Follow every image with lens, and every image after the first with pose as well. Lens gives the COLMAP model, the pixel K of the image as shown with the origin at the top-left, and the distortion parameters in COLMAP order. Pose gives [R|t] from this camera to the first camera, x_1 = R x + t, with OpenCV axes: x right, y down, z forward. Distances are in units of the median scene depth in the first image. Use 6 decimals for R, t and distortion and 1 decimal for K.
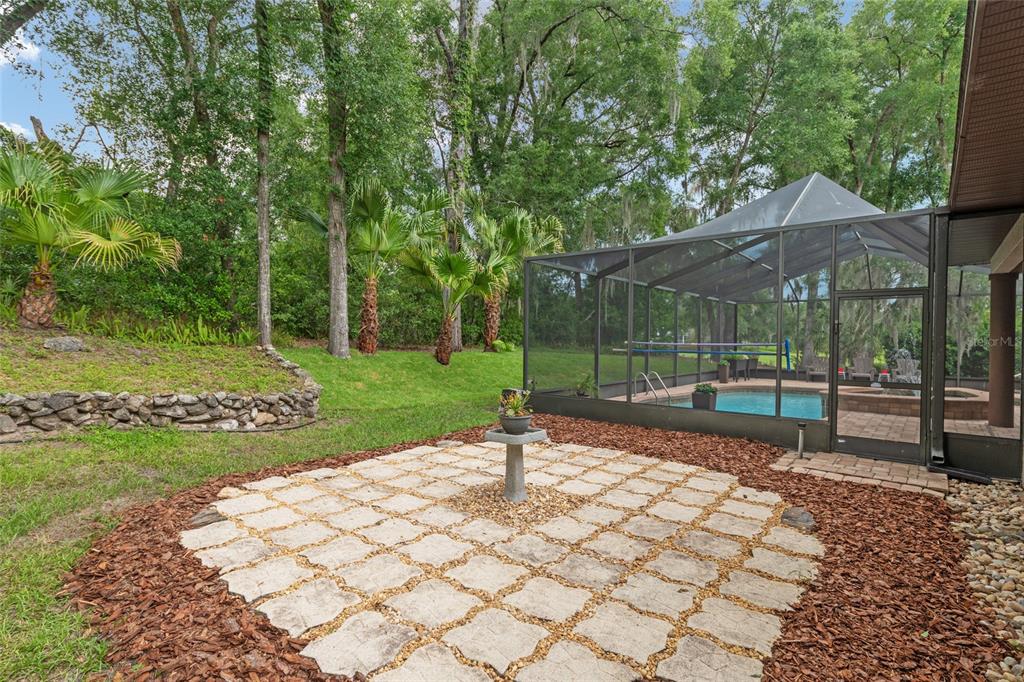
lens RADIAL K [[493.5, 0, 512.0], [0, 493.5, 341.0], [0, 0, 1]] dist [0.000411, 0.000281]
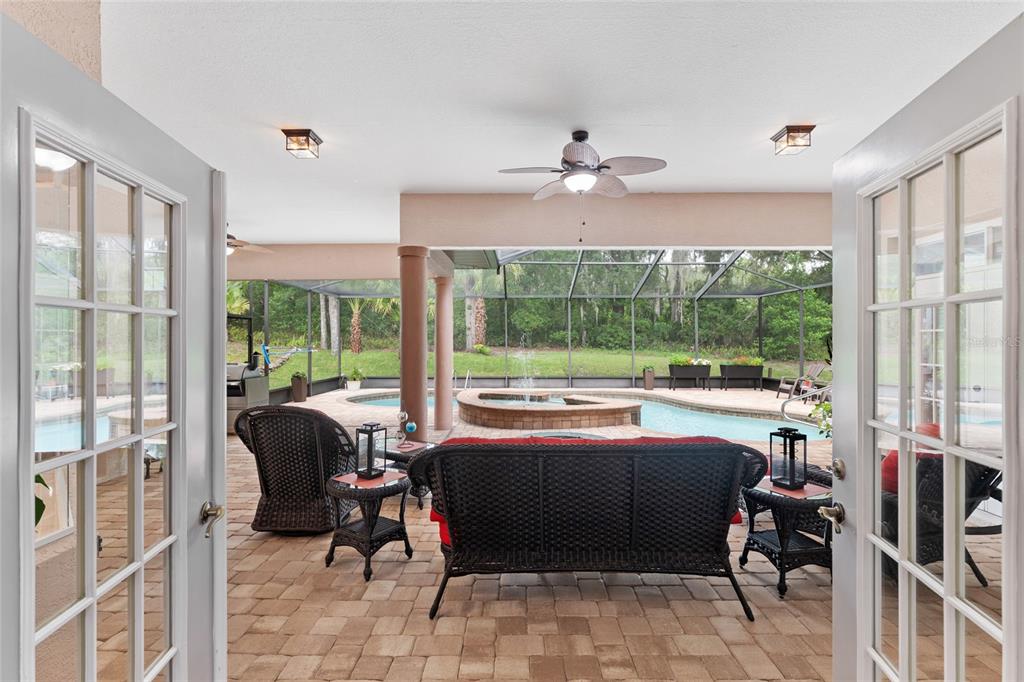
lens RADIAL K [[473.2, 0, 512.7], [0, 473.2, 336.7], [0, 0, 1]] dist [-0.003018, -0.000295]
pose [[0.637936, -0.017869, -0.769882, 1.294367], [0.005804, 0.999814, -0.018396, 0.000821], [0.770067, 0.007267, 0.637921, 0.328594]]
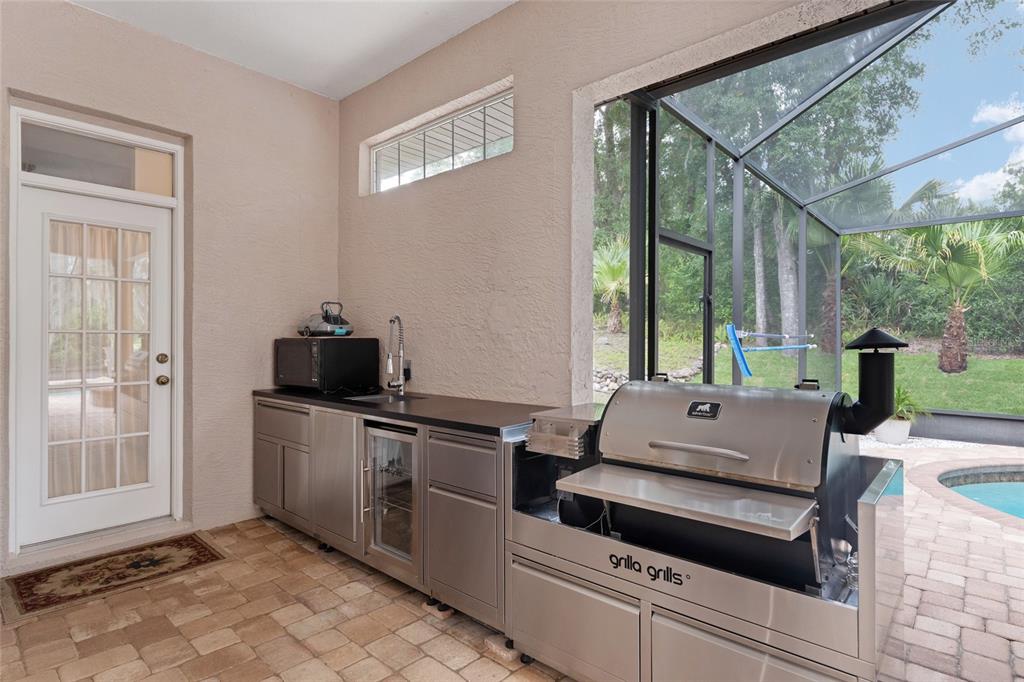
lens RADIAL K [[527.0, 0, 512.0], [0, 527.0, 341.0], [0, 0, 1]] dist [0.000606, -0.000029]
pose [[-0.024544, -0.008885, -0.999659, 0.682727], [-0.008255, 0.999928, -0.008685, 0.012808], [0.999665, 0.008040, -0.024616, 0.387447]]
